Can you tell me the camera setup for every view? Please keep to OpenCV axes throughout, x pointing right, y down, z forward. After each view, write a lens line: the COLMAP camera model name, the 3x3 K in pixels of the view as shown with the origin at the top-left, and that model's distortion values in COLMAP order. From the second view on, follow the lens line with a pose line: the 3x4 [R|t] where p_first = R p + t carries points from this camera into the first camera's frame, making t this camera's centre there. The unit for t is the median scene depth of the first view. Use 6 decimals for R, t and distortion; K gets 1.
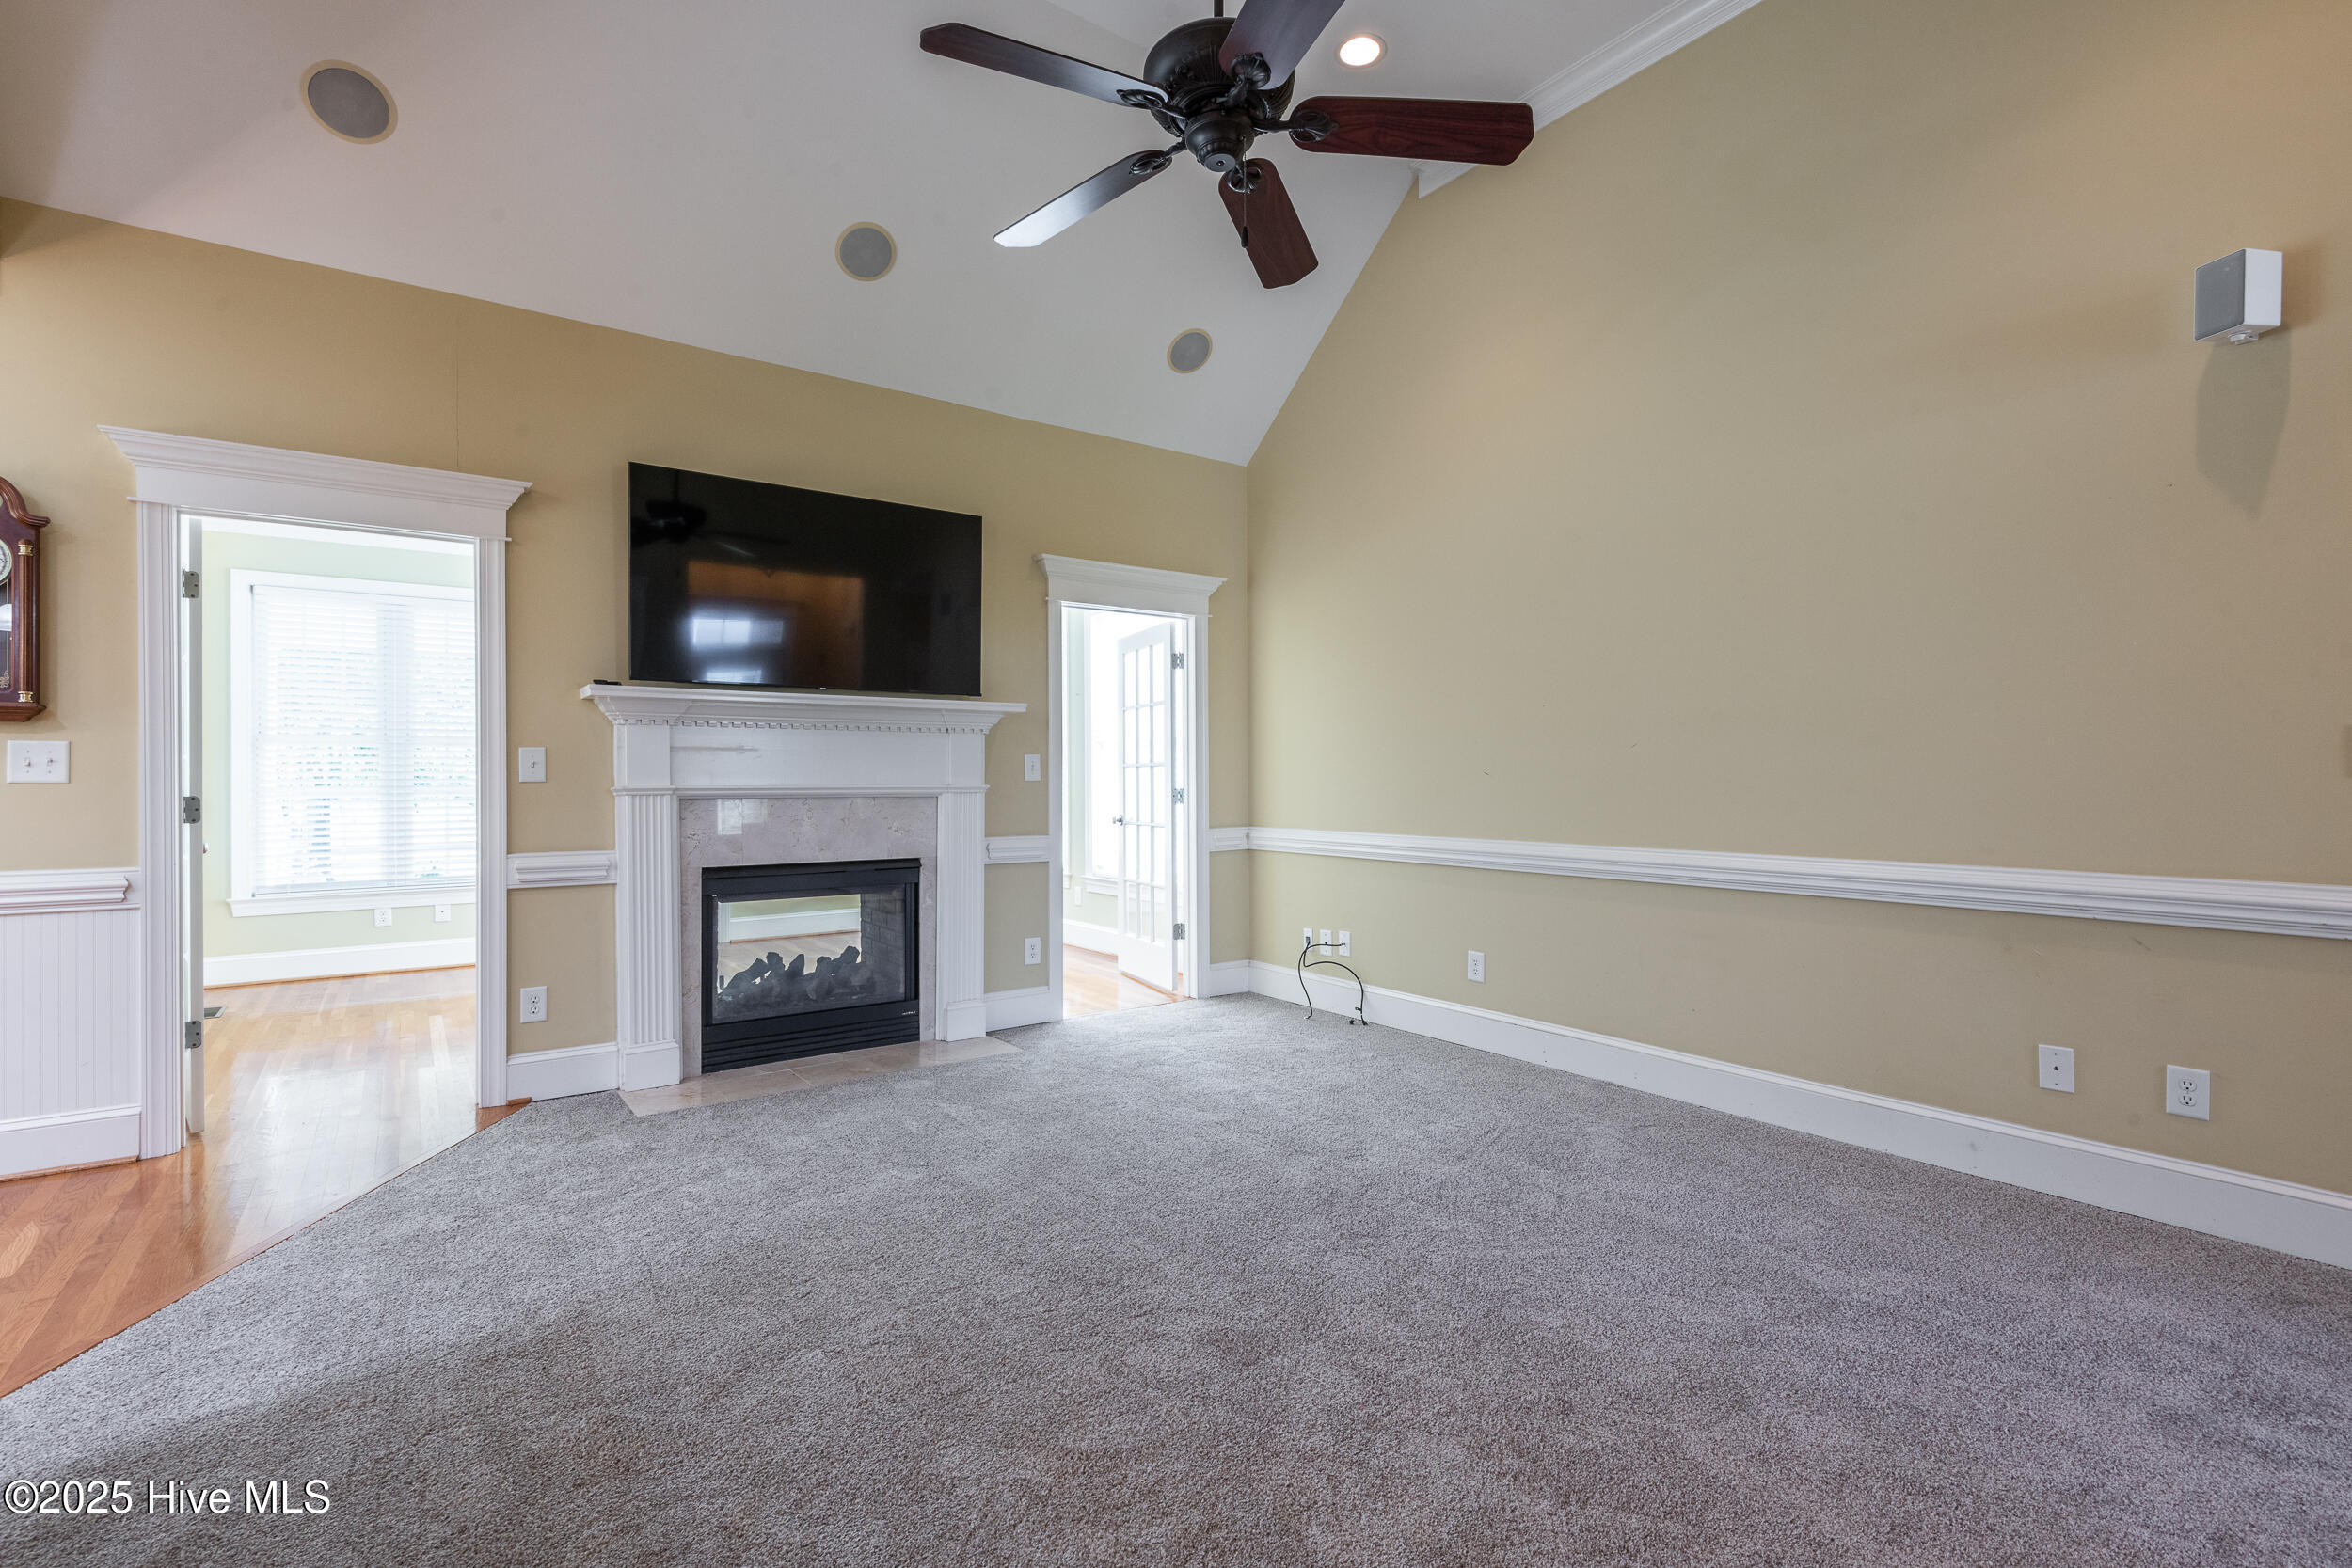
lens RADIAL K [[1061.6, 0, 1178.1], [0, 1061.6, 783.1], [0, 0, 1]] dist [0.045144, -0.016632]
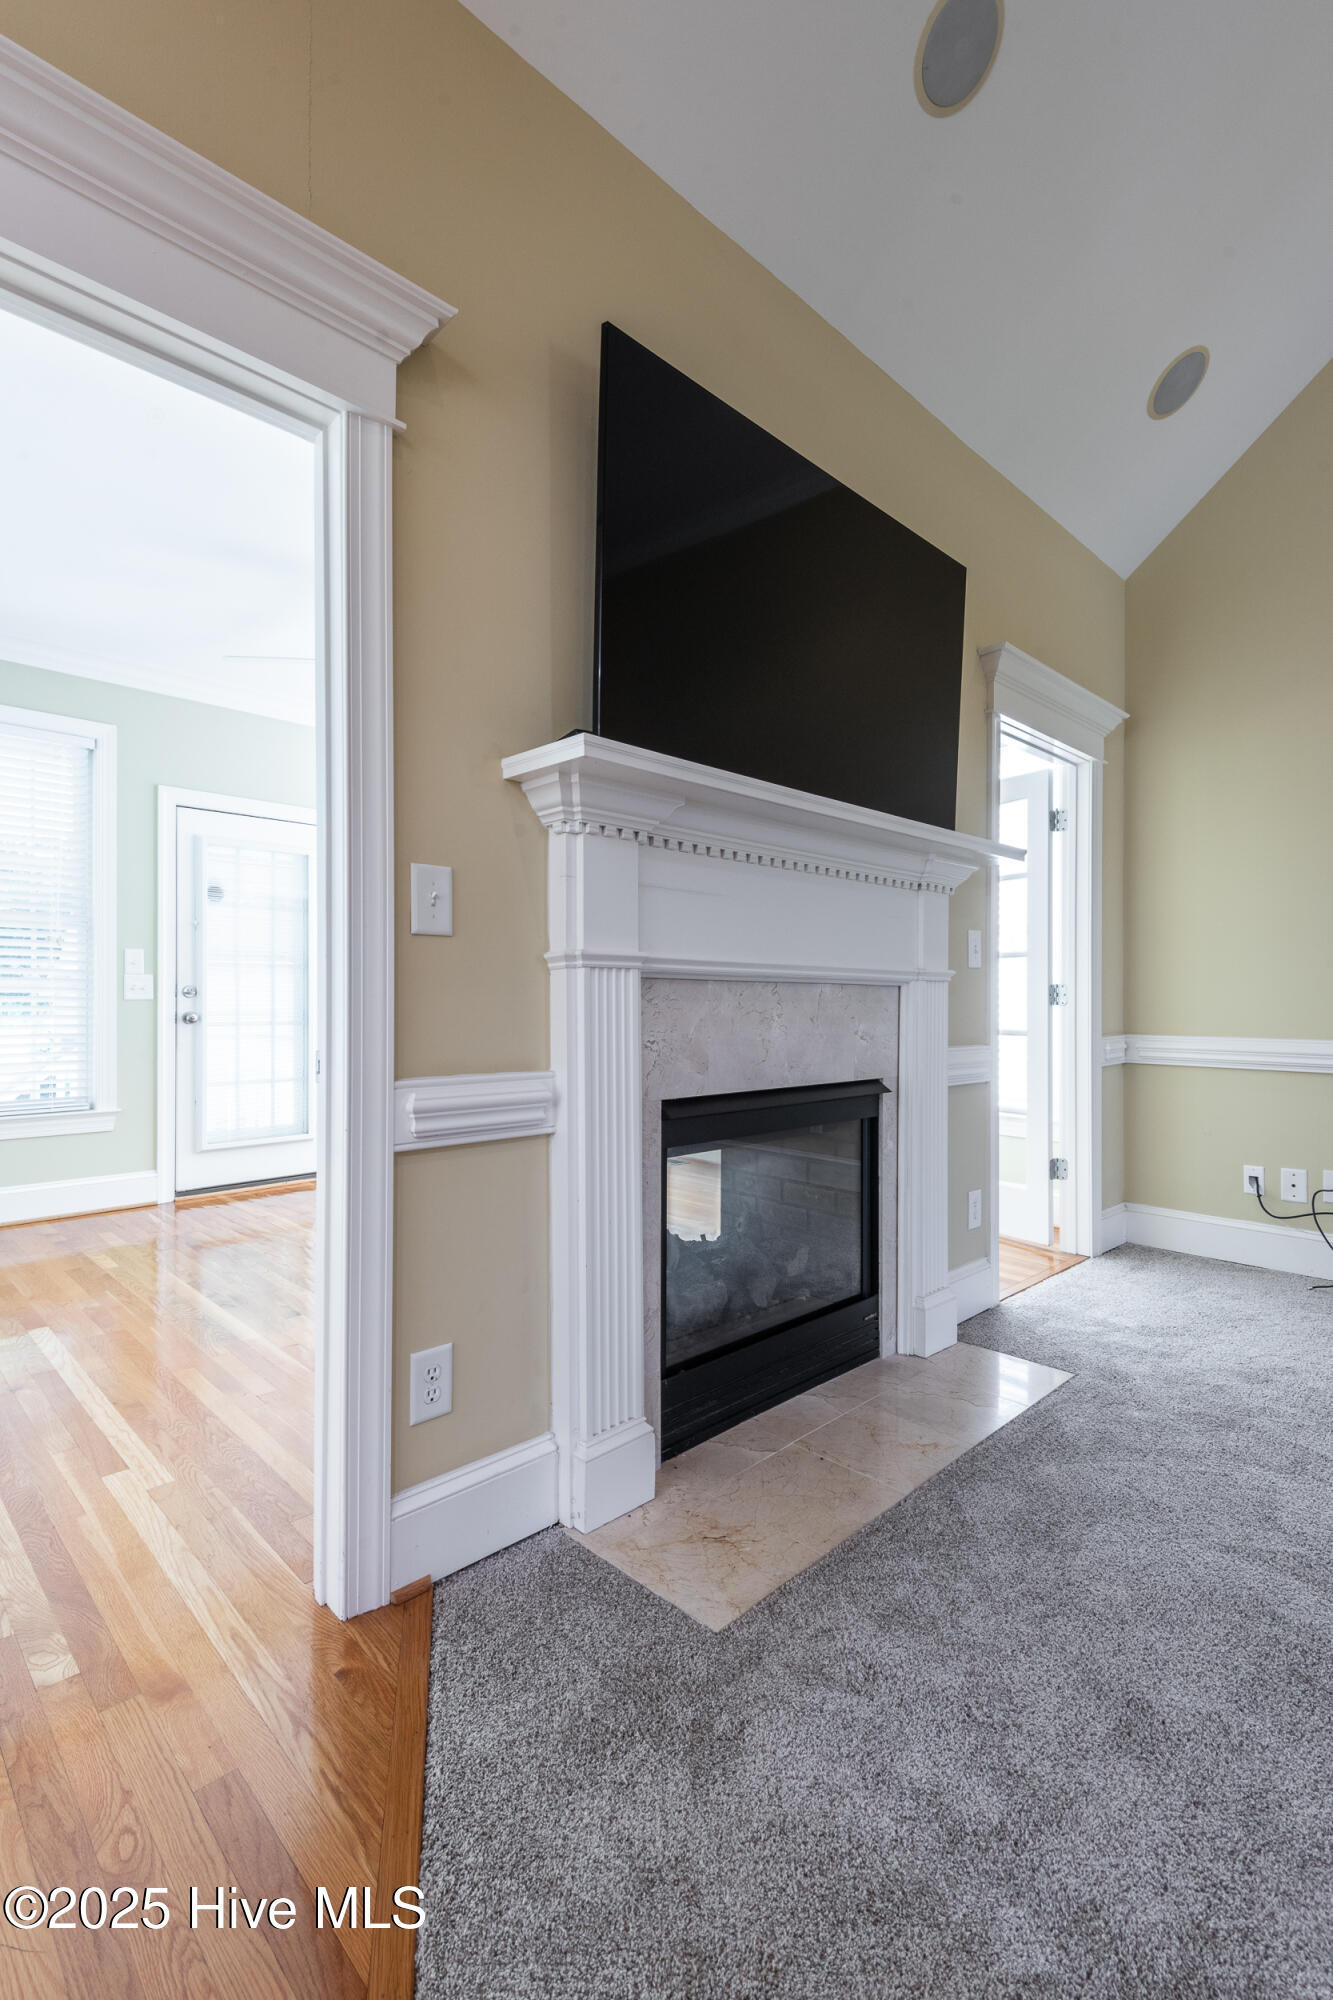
lens RADIAL K [[902.8, 0, 673.4], [0, 902.8, 1002.6], [0, 0, 1]] dist [0.045144, -0.016632]
pose [[0.987629, 0.003330, 0.156775, -0.490376], [-0.002357, 0.999977, -0.006394, 0.028914], [-0.156793, 0.005946, 0.987614, 0.502080]]
